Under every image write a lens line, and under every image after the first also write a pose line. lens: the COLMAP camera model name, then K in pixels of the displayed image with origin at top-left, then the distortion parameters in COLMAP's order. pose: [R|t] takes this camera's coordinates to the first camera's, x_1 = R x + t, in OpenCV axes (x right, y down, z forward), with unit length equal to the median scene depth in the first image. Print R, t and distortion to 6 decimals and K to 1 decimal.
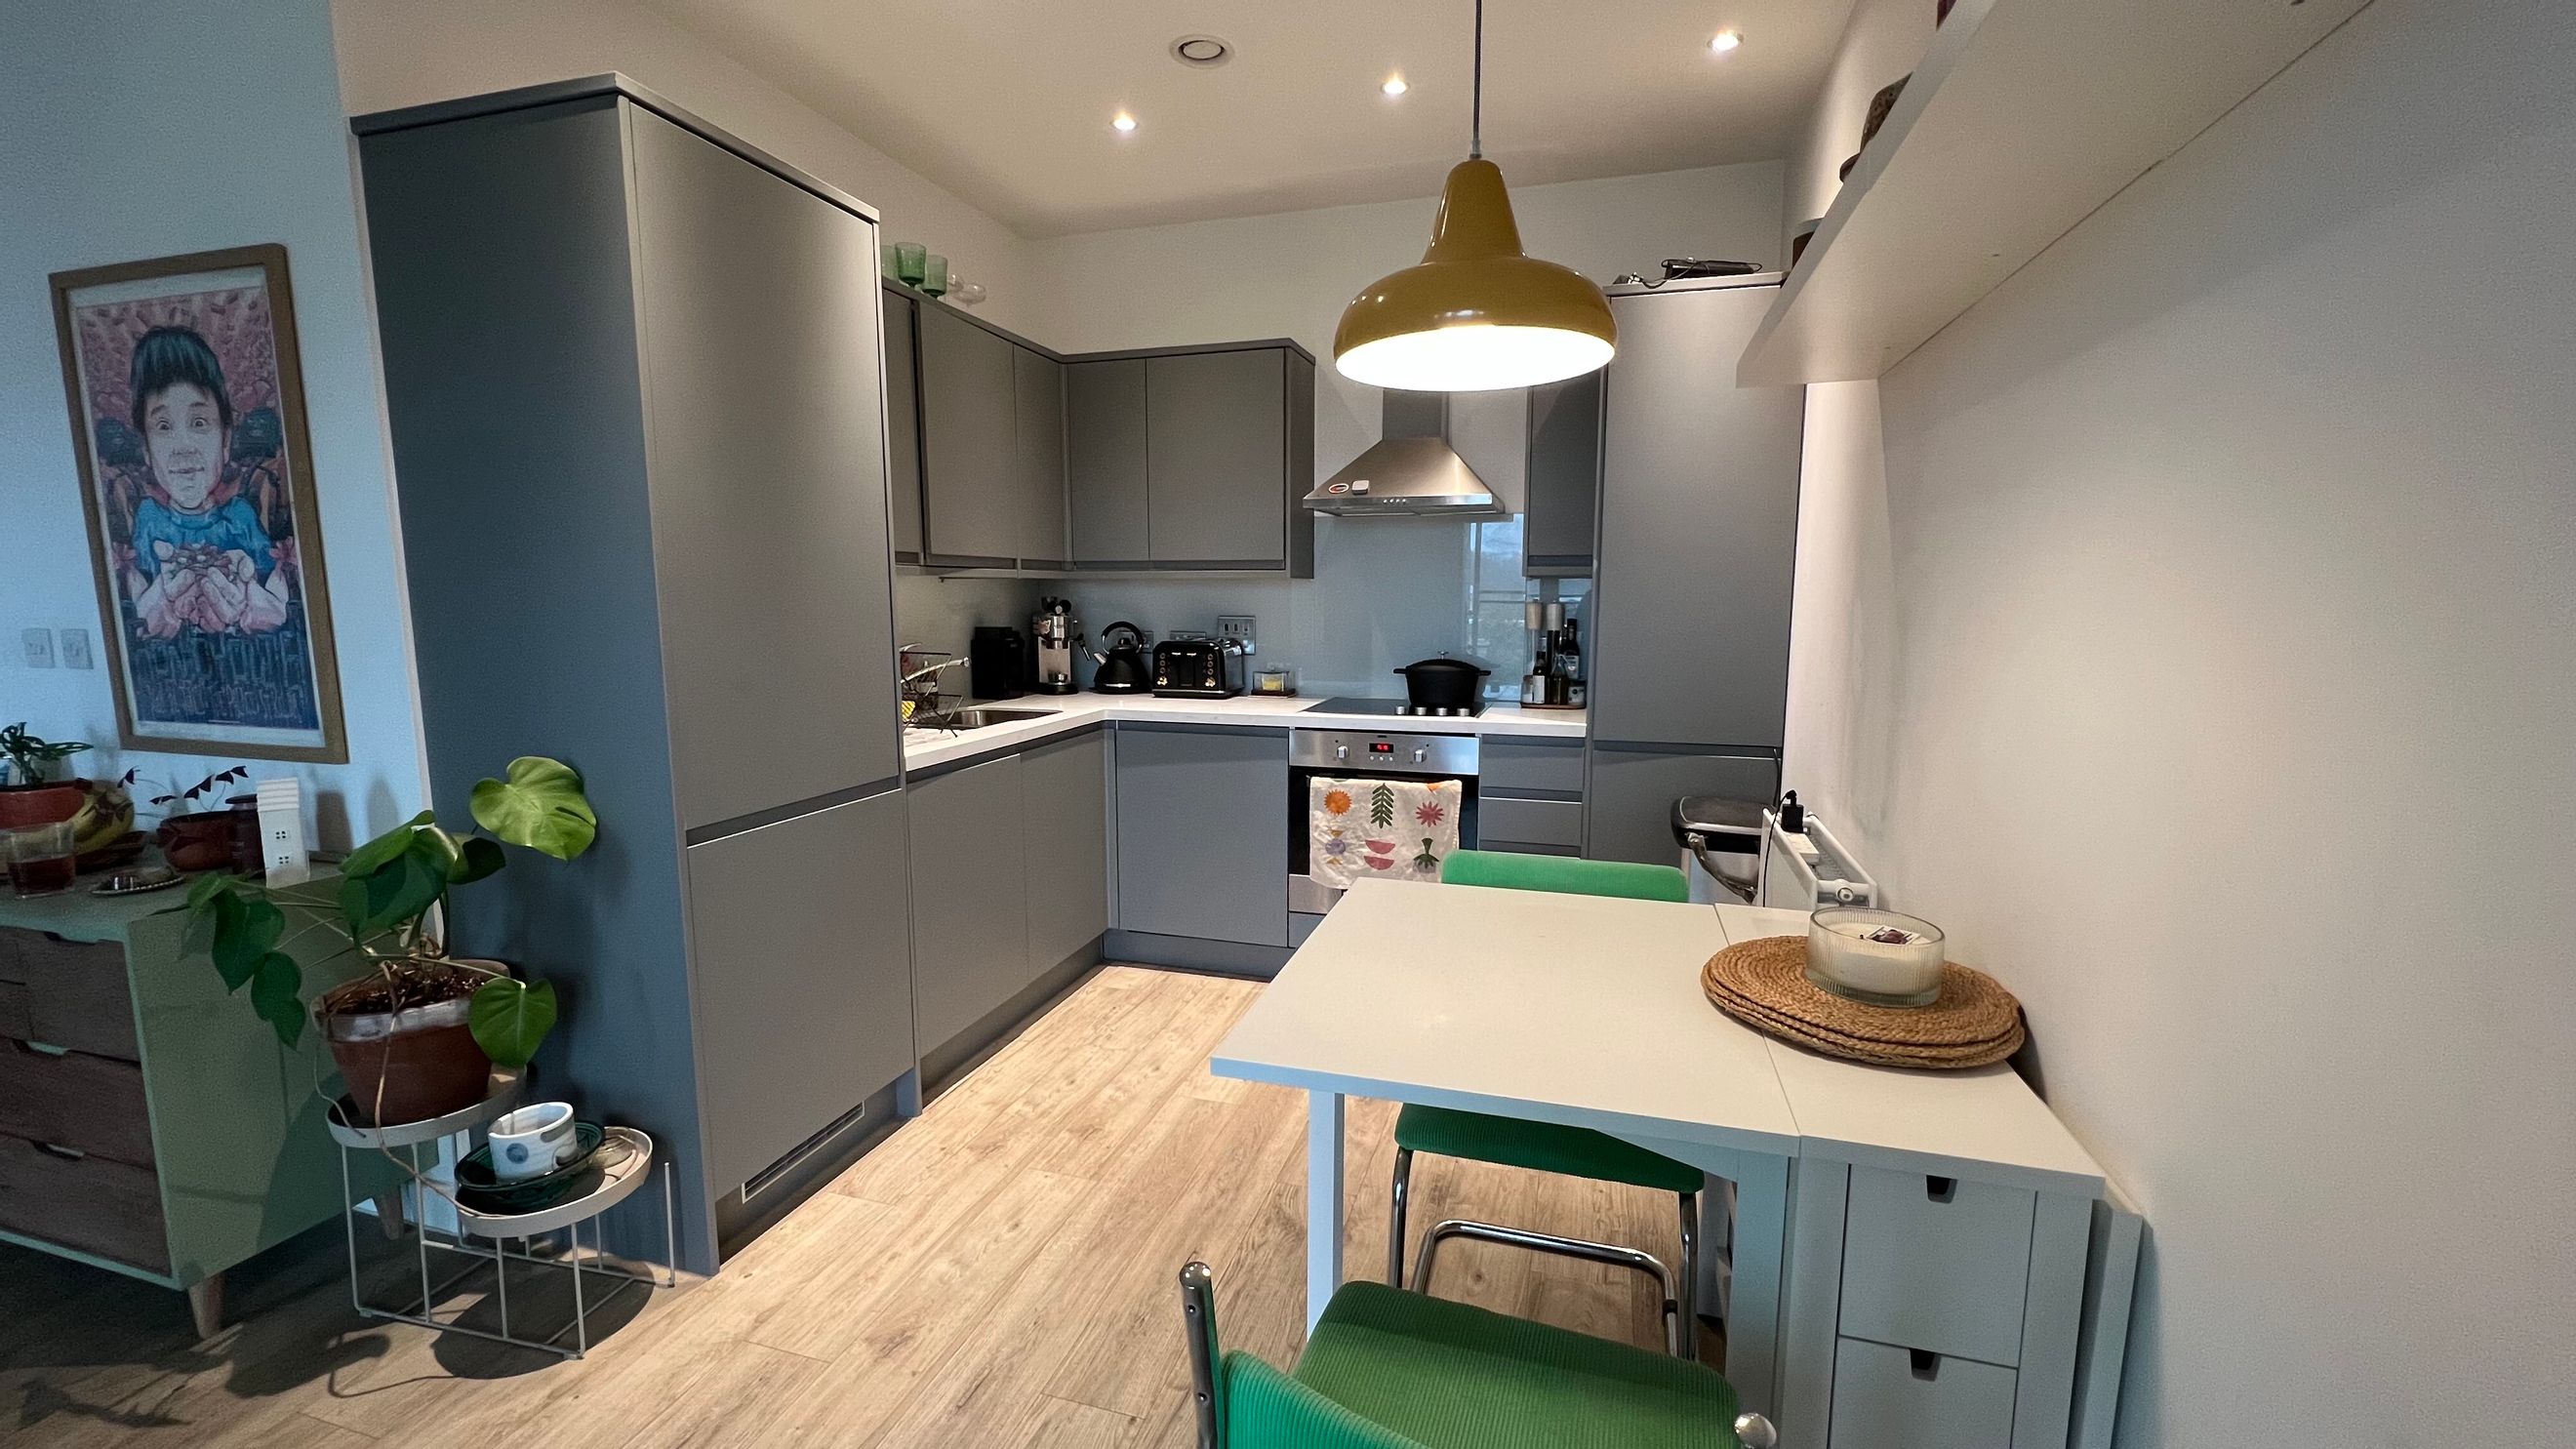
lens RADIAL K [[1032.7, 0, 1288.0], [0, 1032.7, 724.5], [0, 0, 1]] dist [0.001013, -0.000036]
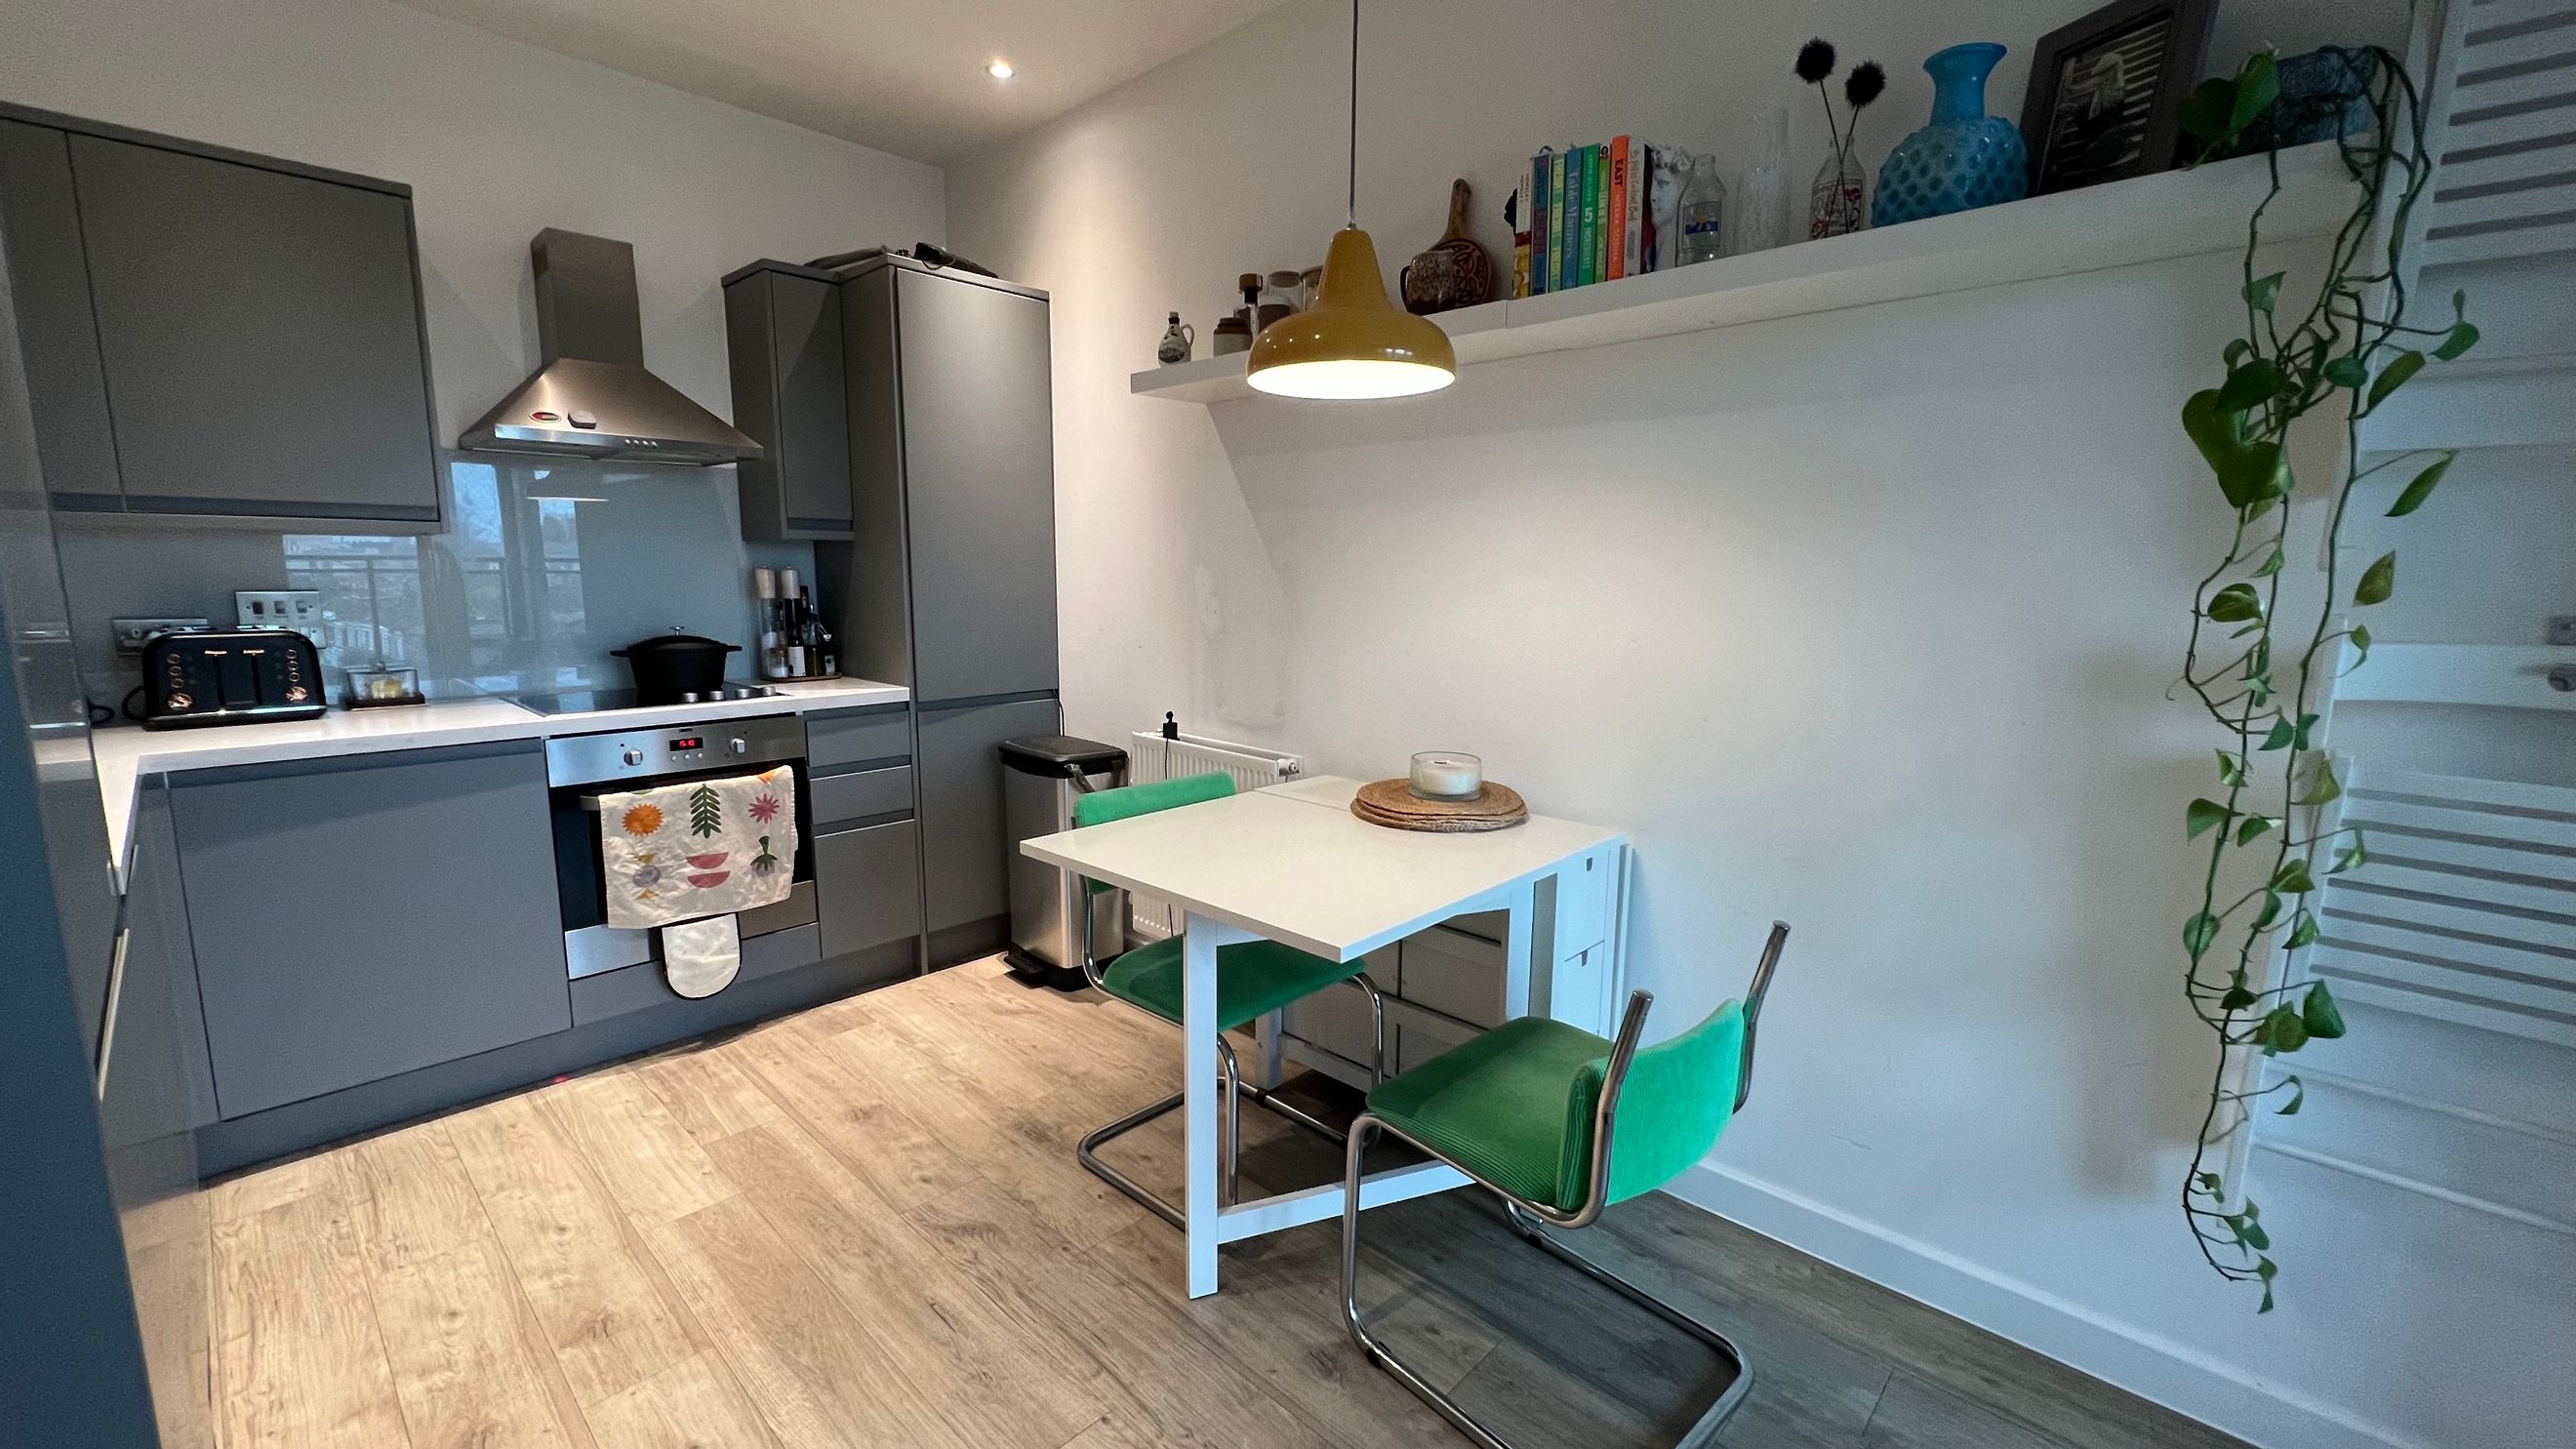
lens RADIAL K [[1032.7, 0, 1288.0], [0, 1032.7, 724.5], [0, 0, 1]] dist [0.001013, -0.000036]
pose [[0.449297, -0.132387, 0.883519, -0.426931], [0.107483, 0.989786, 0.093652, -0.018876], [-0.886893, 0.052885, 0.458938, 0.191717]]
